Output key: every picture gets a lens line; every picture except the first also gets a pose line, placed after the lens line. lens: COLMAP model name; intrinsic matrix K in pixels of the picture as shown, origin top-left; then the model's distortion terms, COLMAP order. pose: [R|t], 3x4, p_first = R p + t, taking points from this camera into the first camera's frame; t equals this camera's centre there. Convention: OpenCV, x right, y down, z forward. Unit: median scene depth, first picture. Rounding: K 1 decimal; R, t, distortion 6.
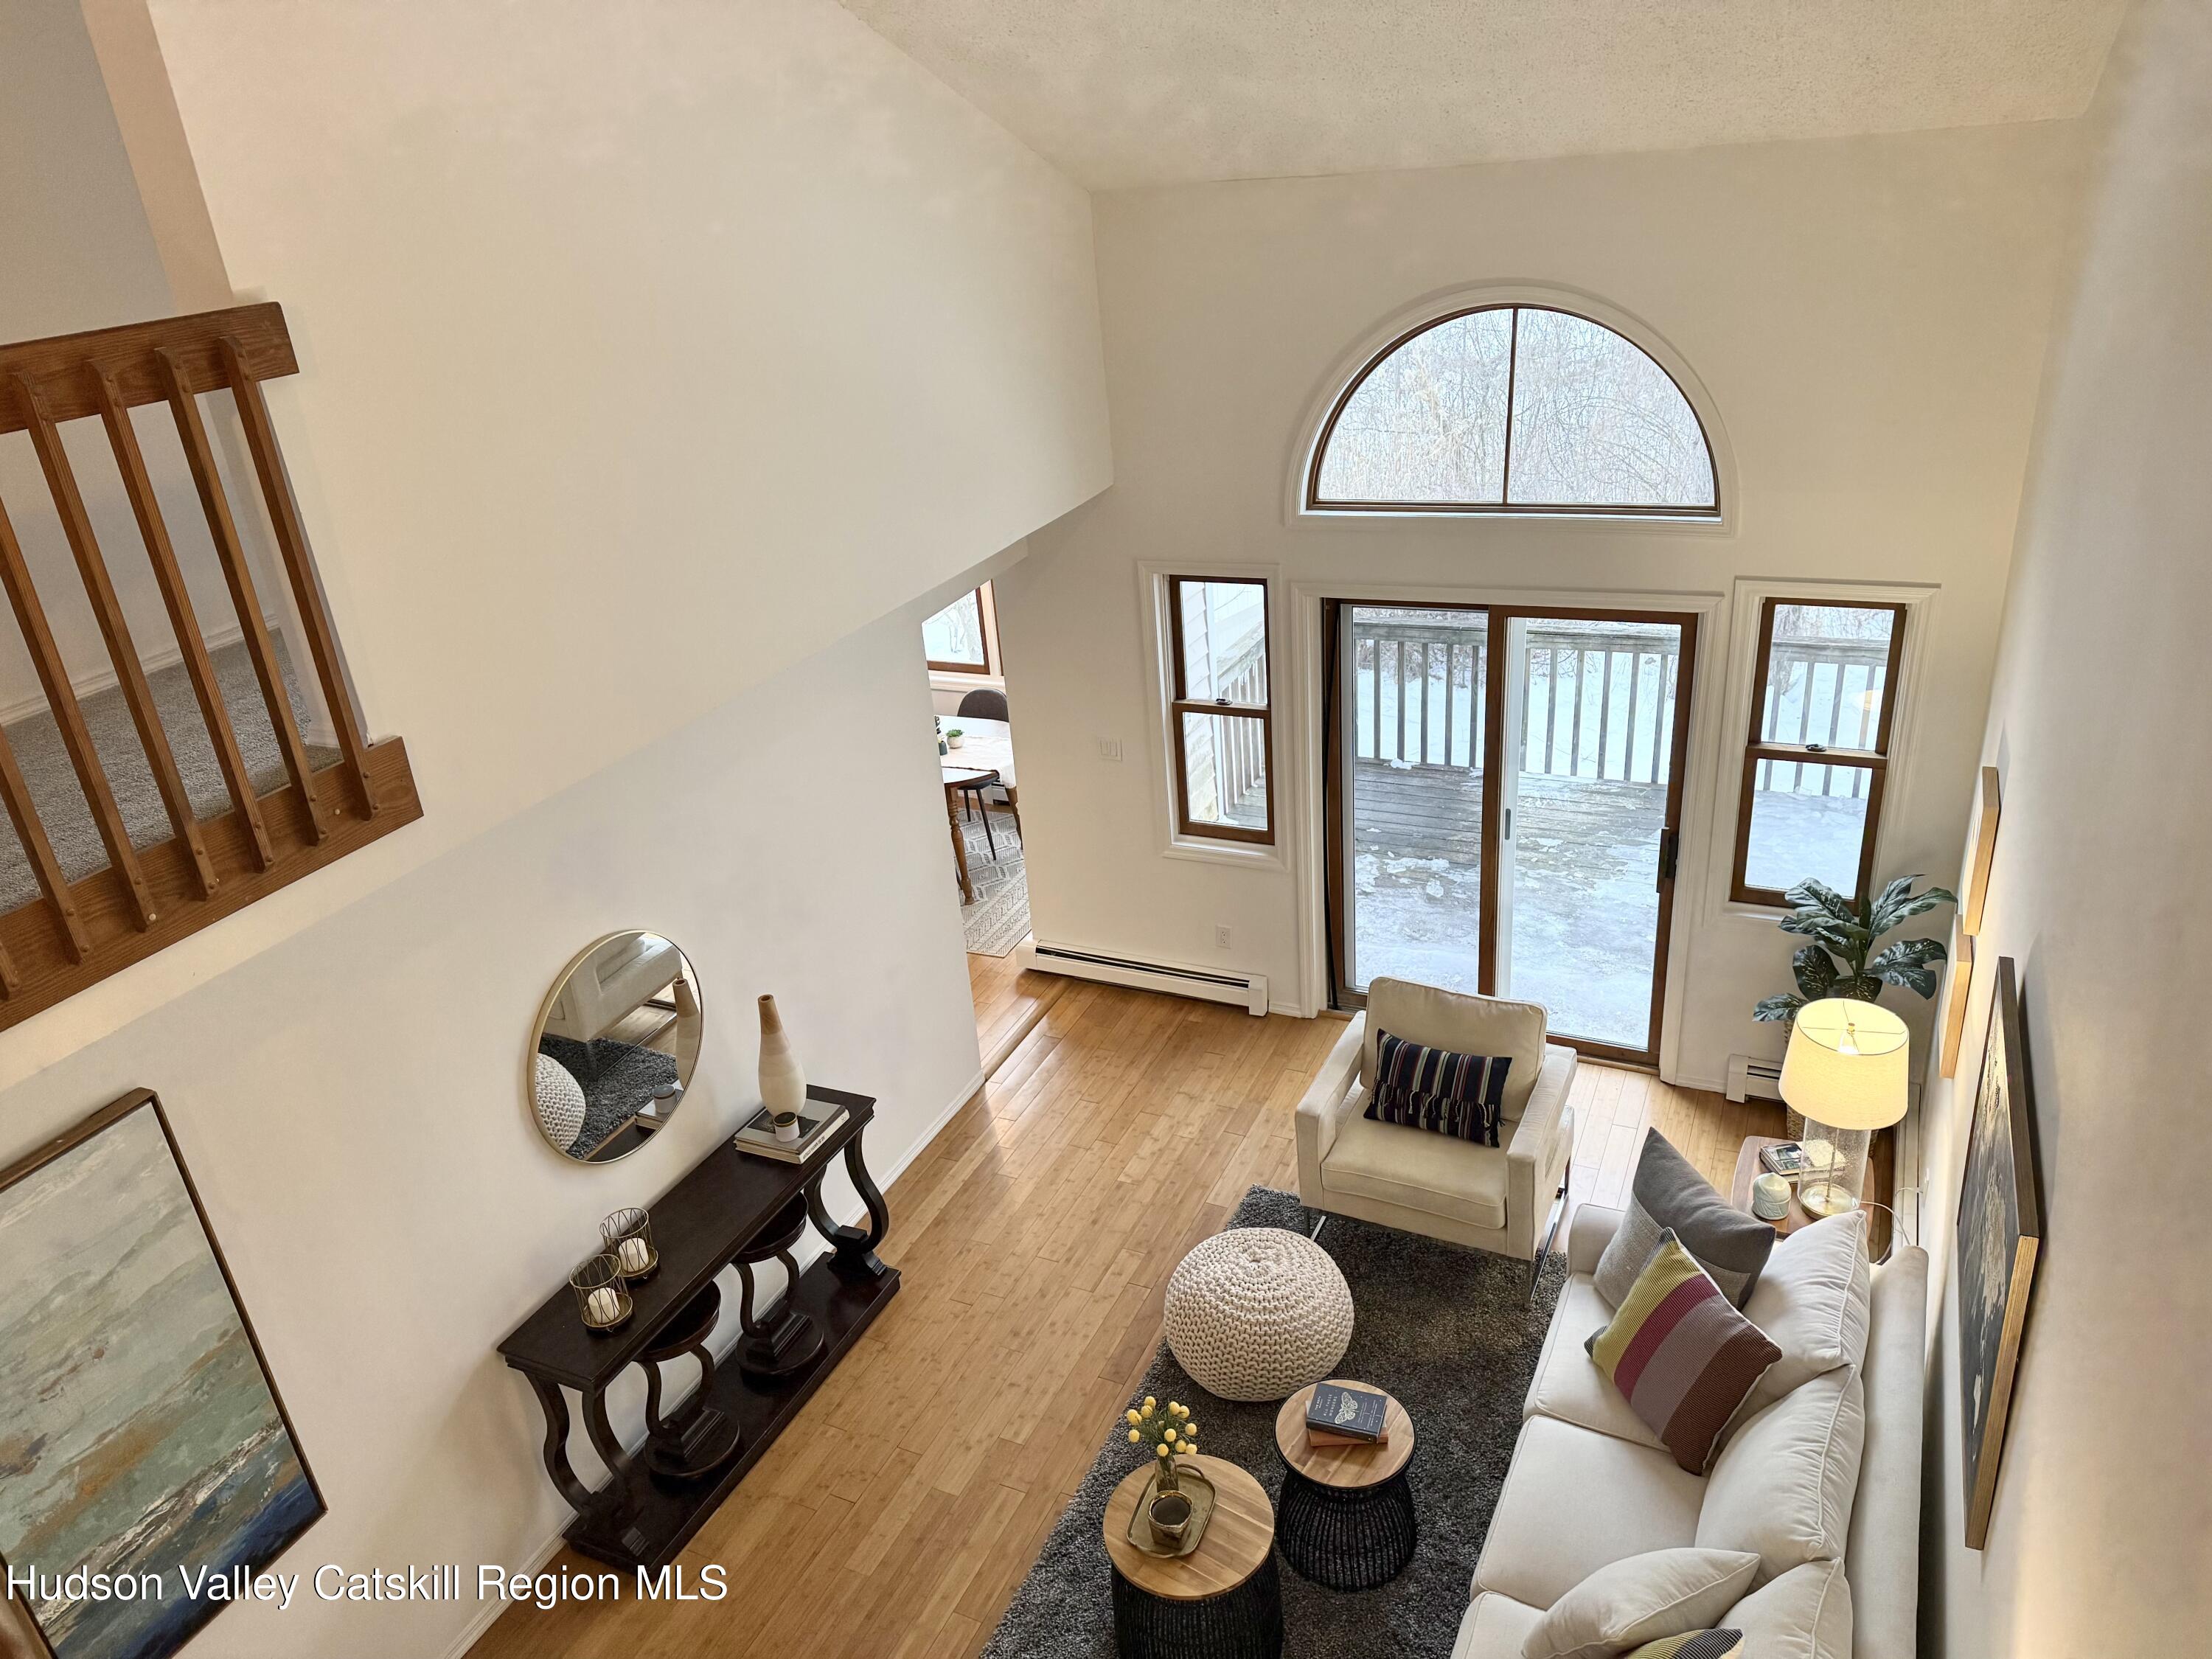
lens RADIAL K [[1530.8, 0, 1104.7], [0, 1530.8, 822.4], [0, 0, 1]] dist [0.003912, -0.014738]
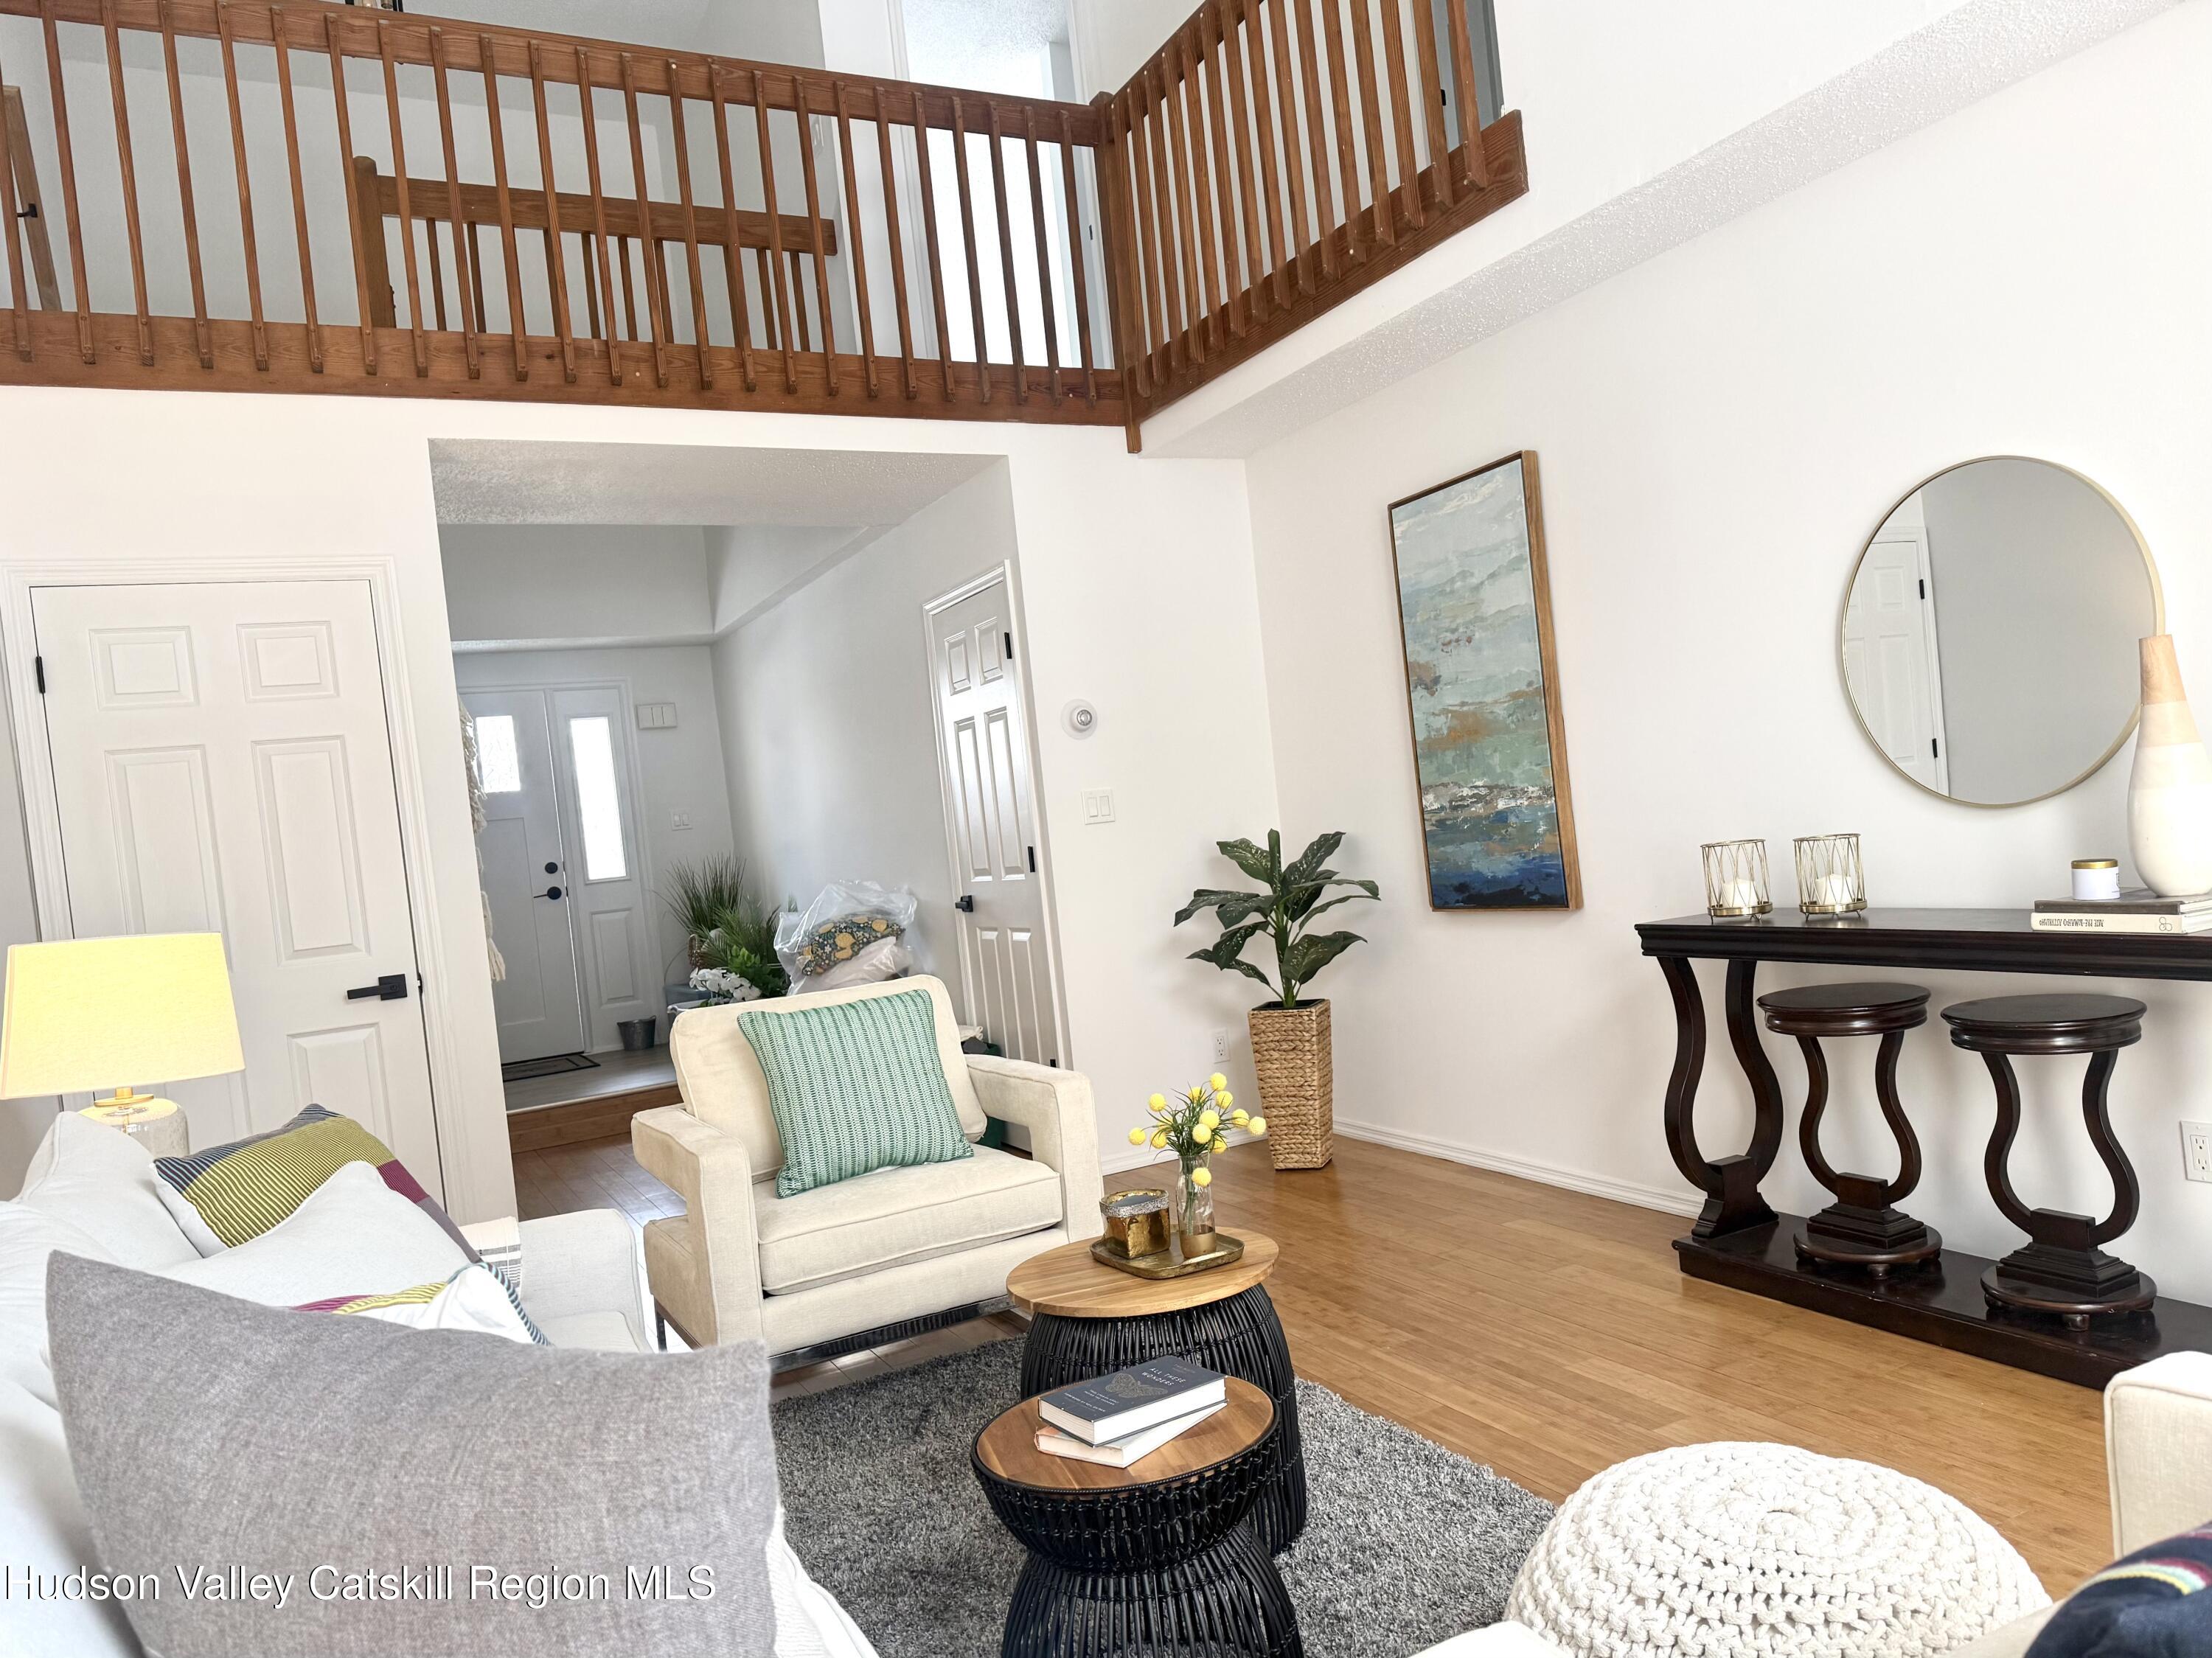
lens RADIAL K [[1530.7, 0, 1111.1], [0, 1530.7, 837.0], [0, 0, 1]] dist [0.003912, -0.014738]
pose [[-0.601963, 0.174744, -0.779170, 0.618475], [-0.176788, 0.922384, 0.343444, 0.093808], [0.778708, 0.344488, -0.524348, 1.489282]]
